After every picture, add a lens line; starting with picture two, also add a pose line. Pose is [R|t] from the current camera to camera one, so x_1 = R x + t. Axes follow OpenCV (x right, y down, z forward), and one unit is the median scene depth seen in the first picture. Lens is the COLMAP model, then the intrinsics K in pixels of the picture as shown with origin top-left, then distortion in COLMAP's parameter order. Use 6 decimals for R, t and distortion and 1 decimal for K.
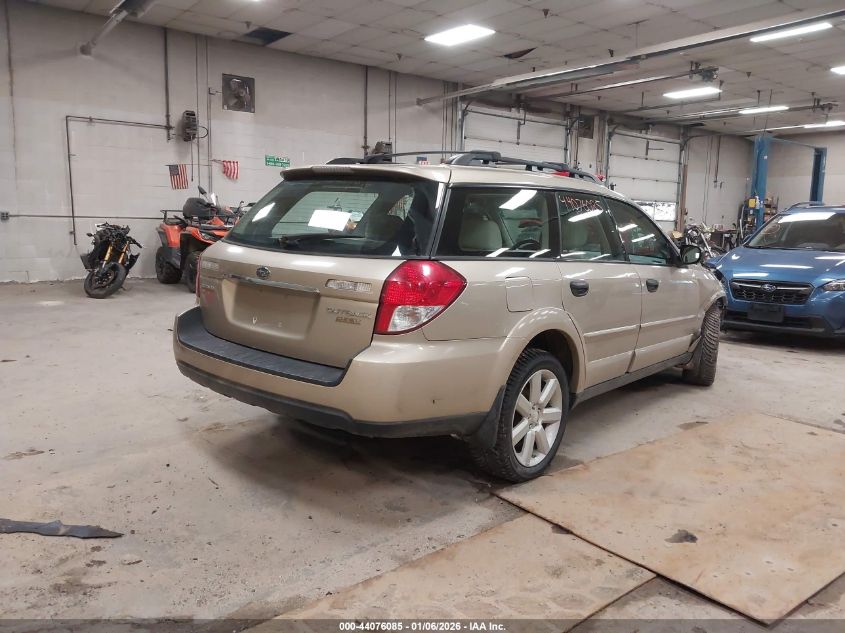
lens RADIAL K [[664.6, 0, 427.3], [0, 664.6, 315.0], [0, 0, 1]] dist [0.005862, -0.008887]
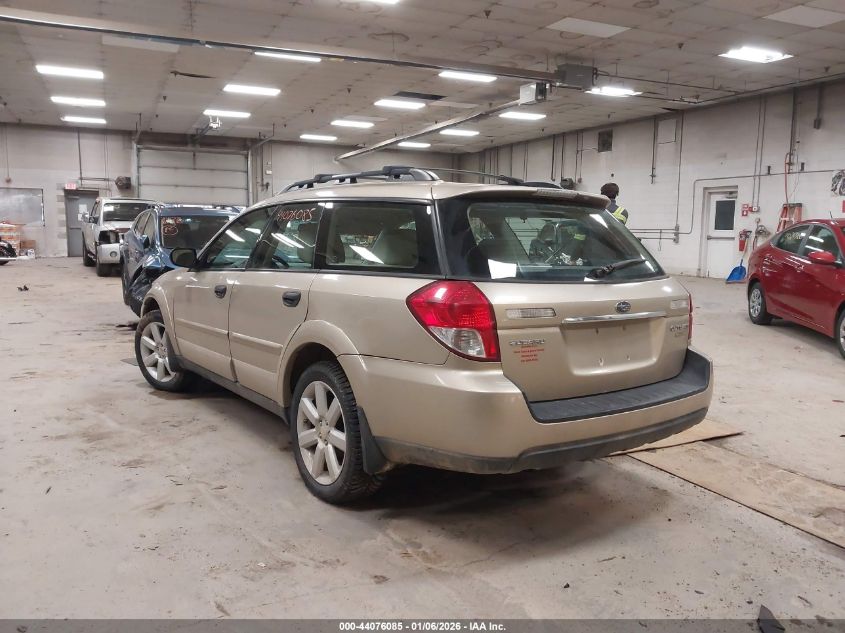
lens RADIAL K [[664.6, 0, 426.1], [0, 664.6, 315.4], [0, 0, 1]] dist [0.005862, -0.008887]
pose [[0.232366, -0.154698, 0.960247, -1.221461], [0.132080, 0.983144, 0.126426, -0.208823], [-0.963619, 0.097452, 0.248882, 1.046290]]
